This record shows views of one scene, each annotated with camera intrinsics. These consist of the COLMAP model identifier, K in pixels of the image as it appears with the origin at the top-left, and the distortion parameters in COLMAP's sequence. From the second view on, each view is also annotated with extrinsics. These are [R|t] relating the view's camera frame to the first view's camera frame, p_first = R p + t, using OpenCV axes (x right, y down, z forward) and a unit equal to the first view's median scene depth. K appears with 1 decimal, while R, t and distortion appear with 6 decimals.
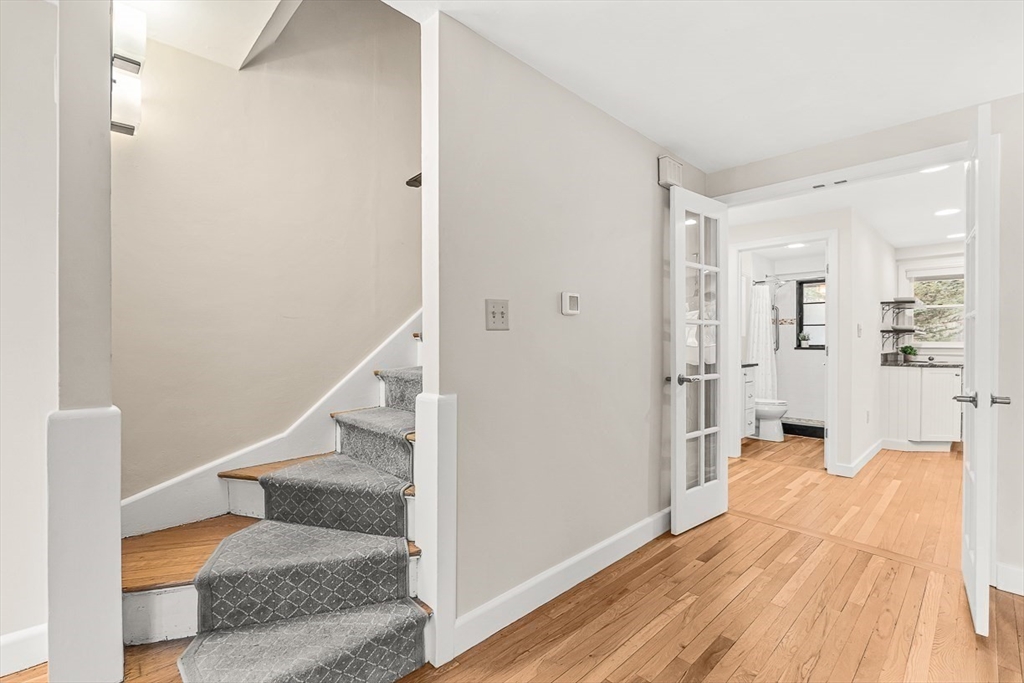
lens RADIAL K [[456.0, 0, 512.1], [0, 456.0, 342.7], [0, 0, 1]] dist [-0.003144, 0.000159]
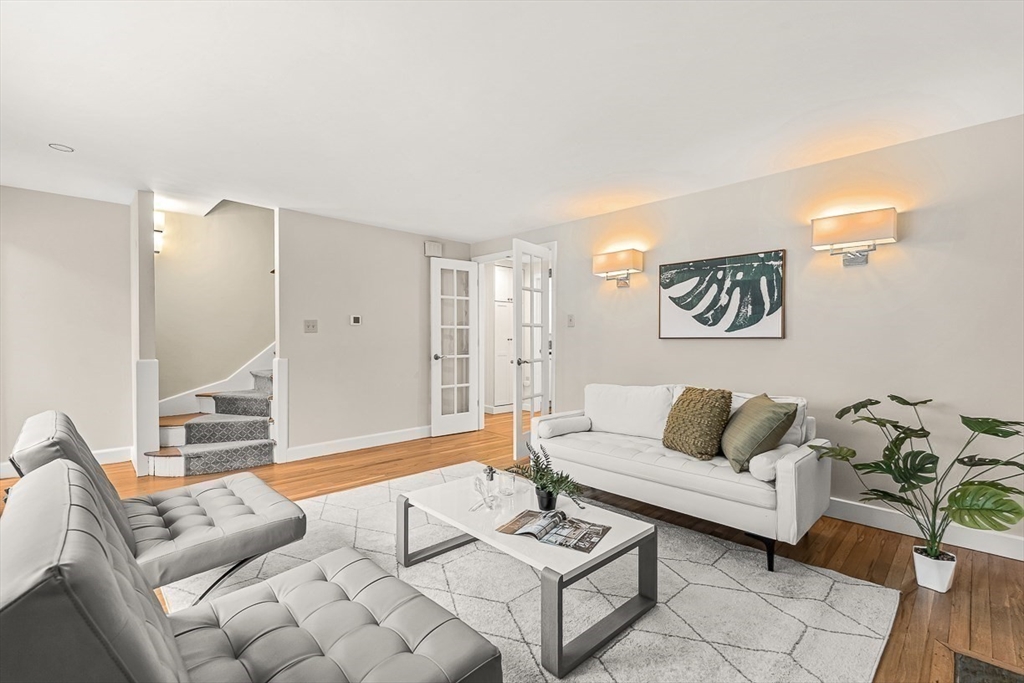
lens RADIAL K [[456.0, 0, 512.1], [0, 456.0, 342.7], [0, 0, 1]] dist [-0.003144, 0.000159]
pose [[0.999978, -0.000790, -0.006574, 0.905874], [0.000855, 0.999950, 0.009961, 0.001459], [0.006566, -0.009966, 0.999929, -1.204630]]
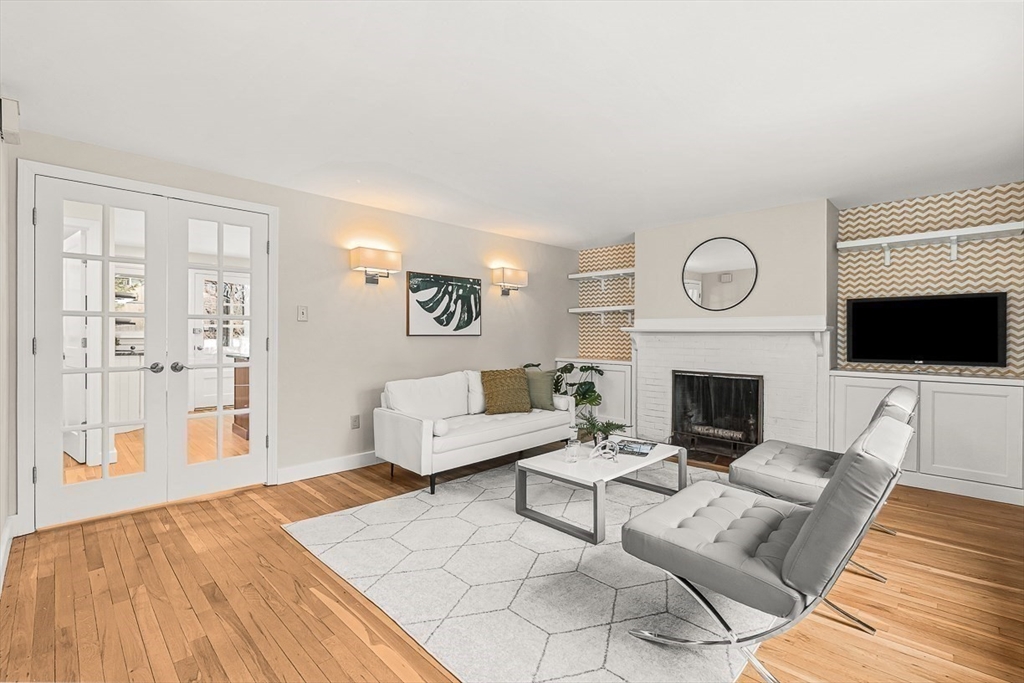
lens RADIAL K [[456.0, 0, 512.1], [0, 456.0, 342.7], [0, 0, 1]] dist [-0.003144, 0.000159]
pose [[-0.016940, -0.020256, 0.999651, -0.604256], [-0.002567, 0.999792, 0.020216, -0.007885], [-0.999853, -0.002224, -0.016989, 0.186888]]
